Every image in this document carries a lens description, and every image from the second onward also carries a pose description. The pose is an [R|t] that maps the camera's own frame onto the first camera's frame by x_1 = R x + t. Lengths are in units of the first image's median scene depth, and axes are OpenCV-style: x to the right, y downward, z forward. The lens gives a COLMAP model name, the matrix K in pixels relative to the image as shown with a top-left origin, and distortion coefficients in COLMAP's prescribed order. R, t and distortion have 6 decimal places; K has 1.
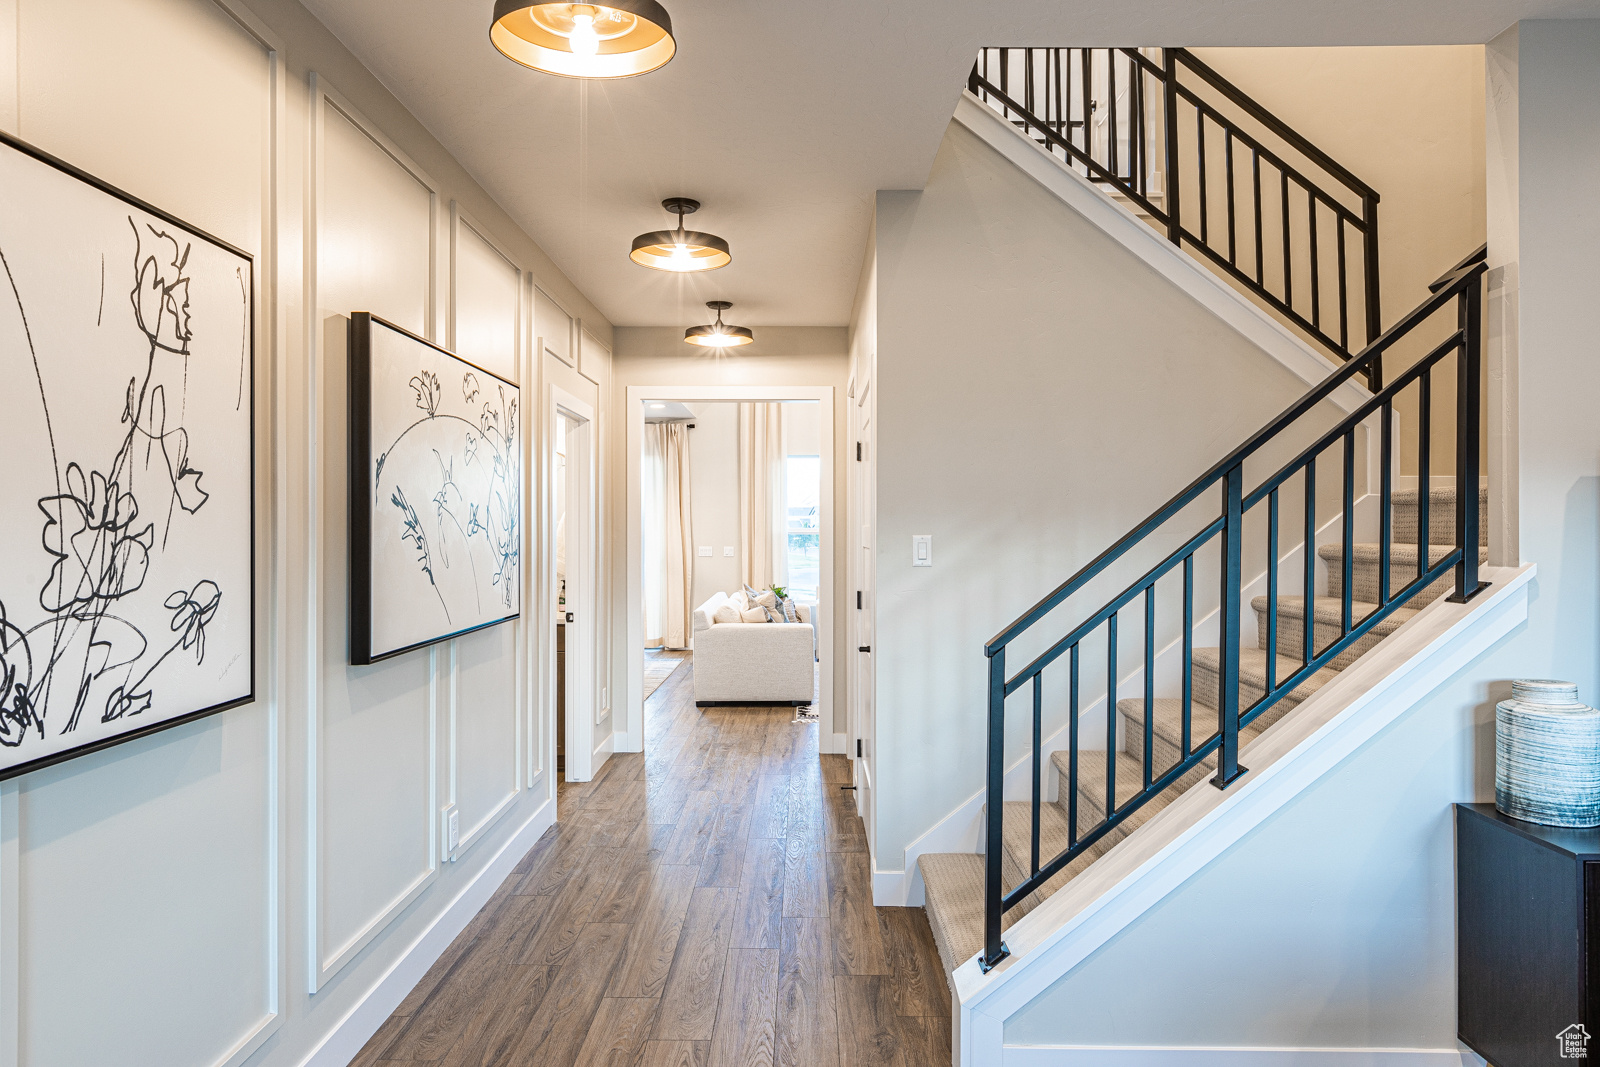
lens RADIAL K [[1013.8, 0, 799.8], [0, 1013.8, 533.6], [0, 0, 1]] dist [-0.005272, 0.001998]
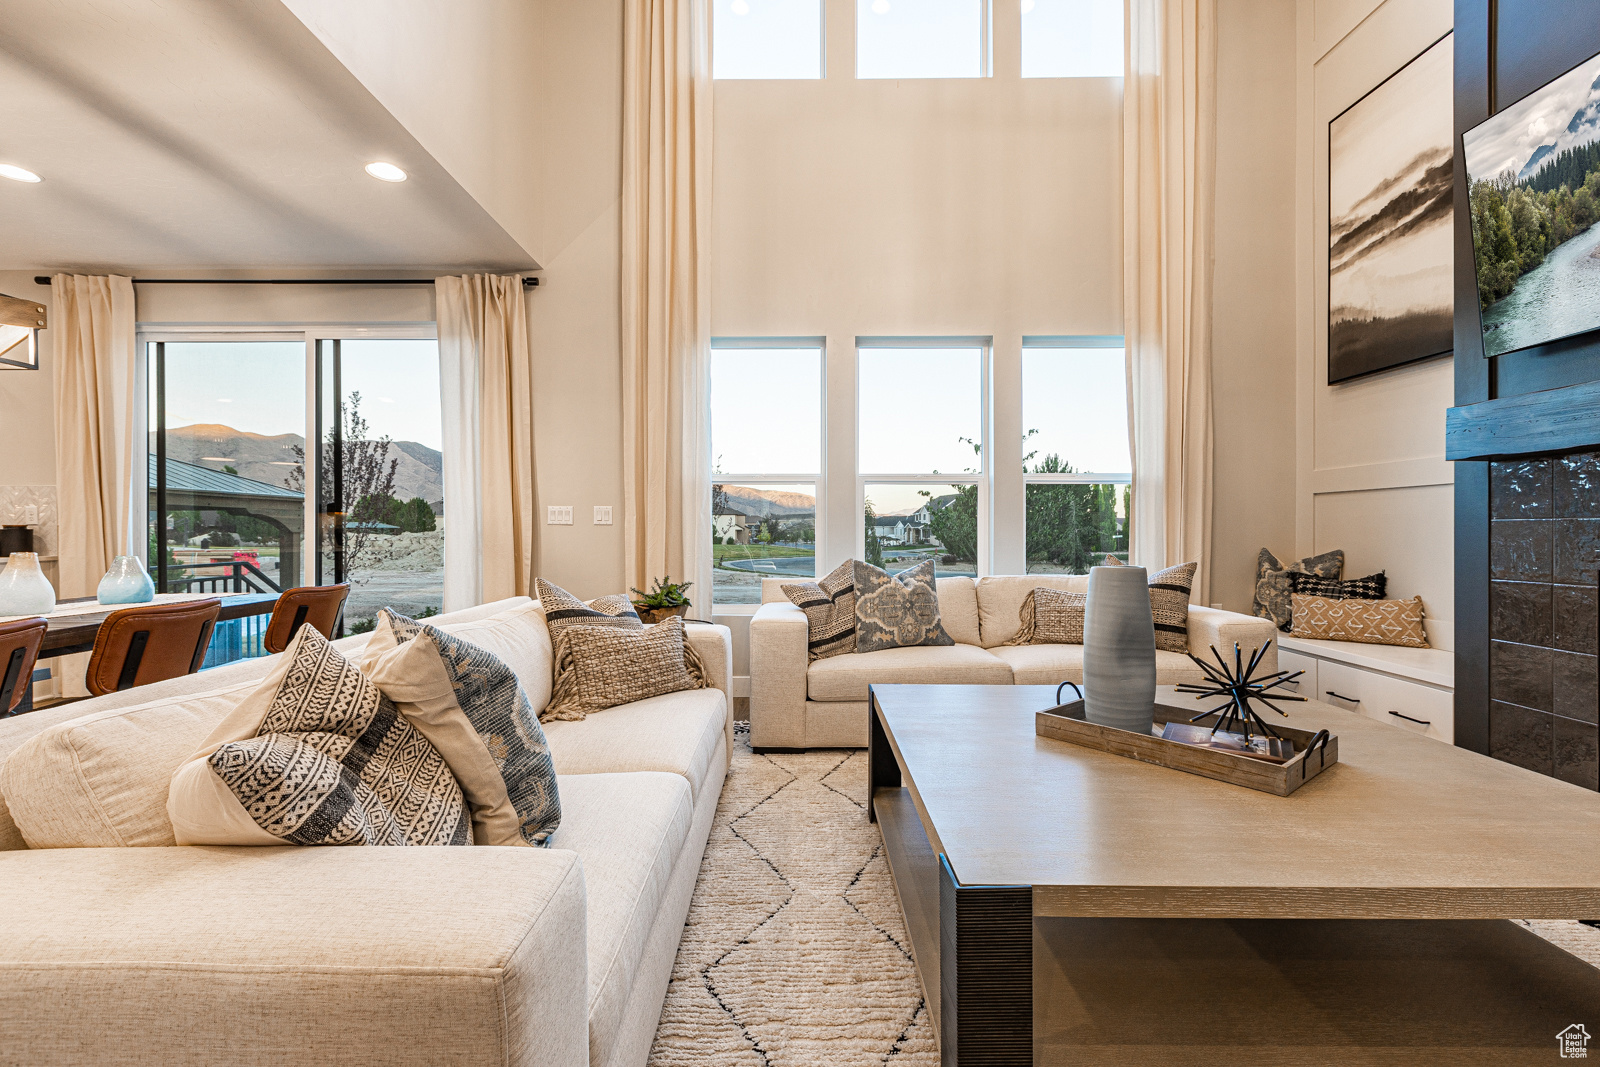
lens RADIAL K [[709.0, 0, 792.3], [0, 709.0, 531.8], [0, 0, 1]] dist [0.001344, -0.000097]
pose [[0.999987, -0.005181, -0.000345, 0.045653], [0.005180, 0.999982, -0.003006, 0.042036], [0.000360, 0.003005, 0.999995, 0.931210]]
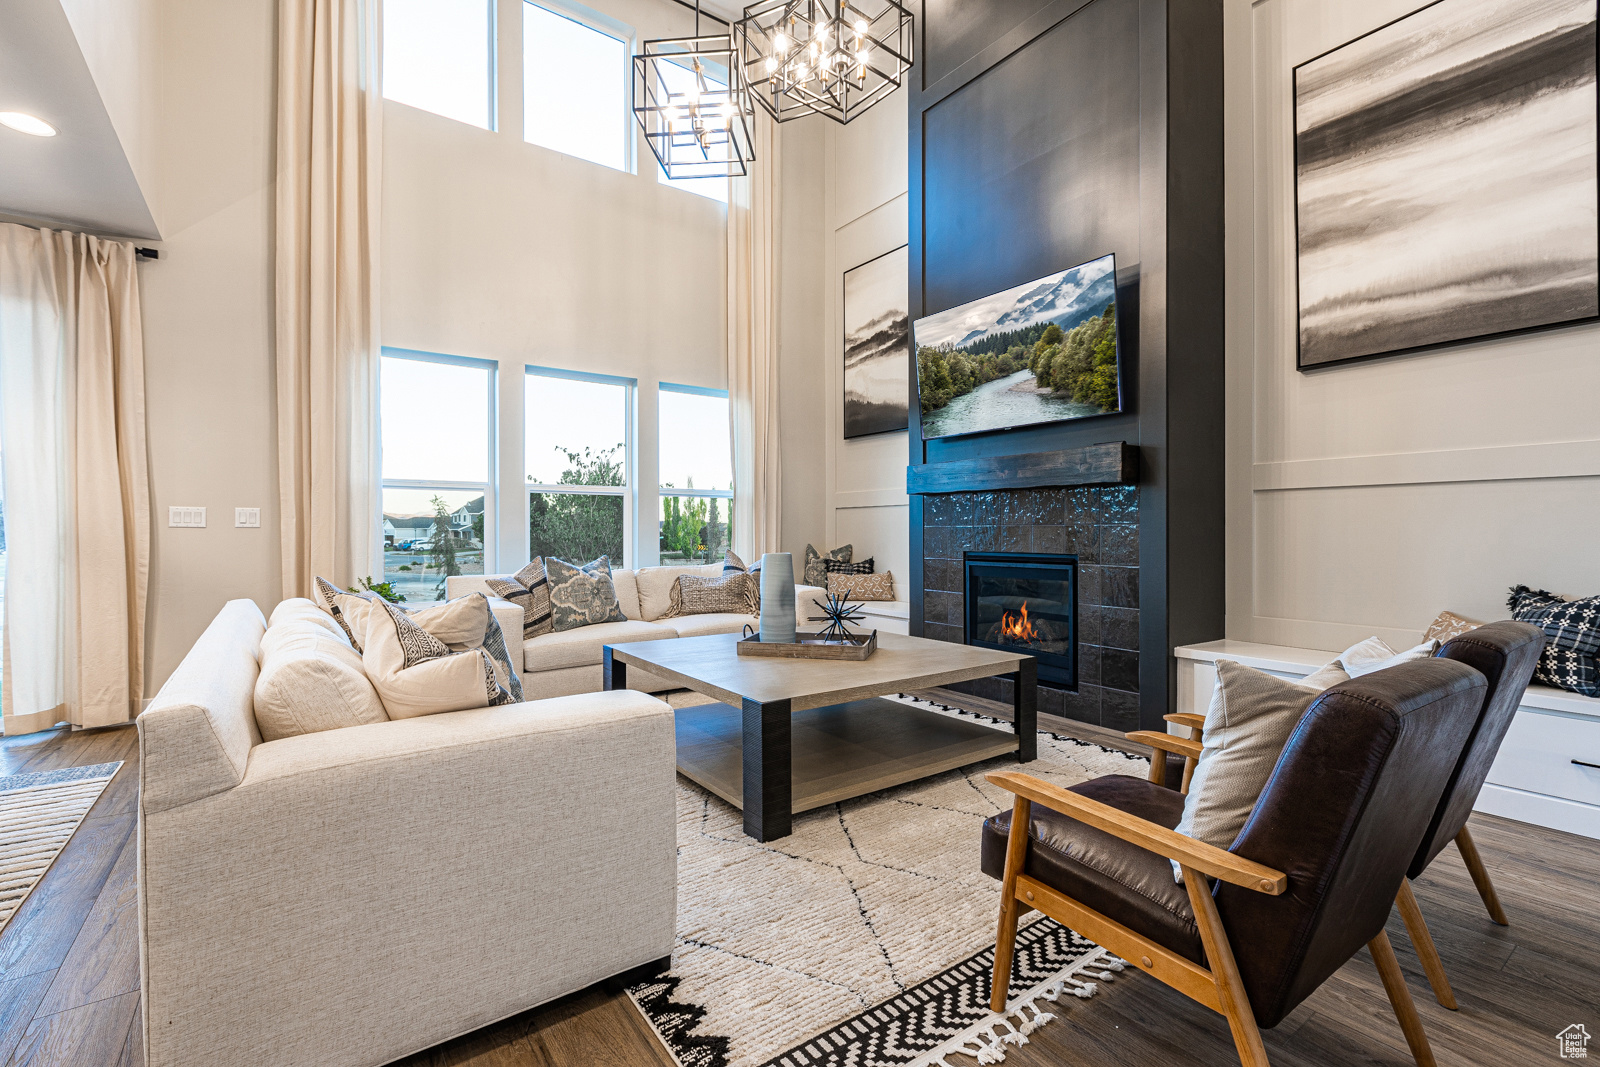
lens RADIAL K [[709.0, 0, 794.7], [0, 709.0, 528.2], [0, 0, 1]] dist [0.001344, -0.000097]
pose [[0.811550, -0.003468, 0.584273, -0.083057], [0.008774, 0.999942, -0.006251, 0.041676], [-0.584218, 0.010200, 0.811533, 0.824583]]
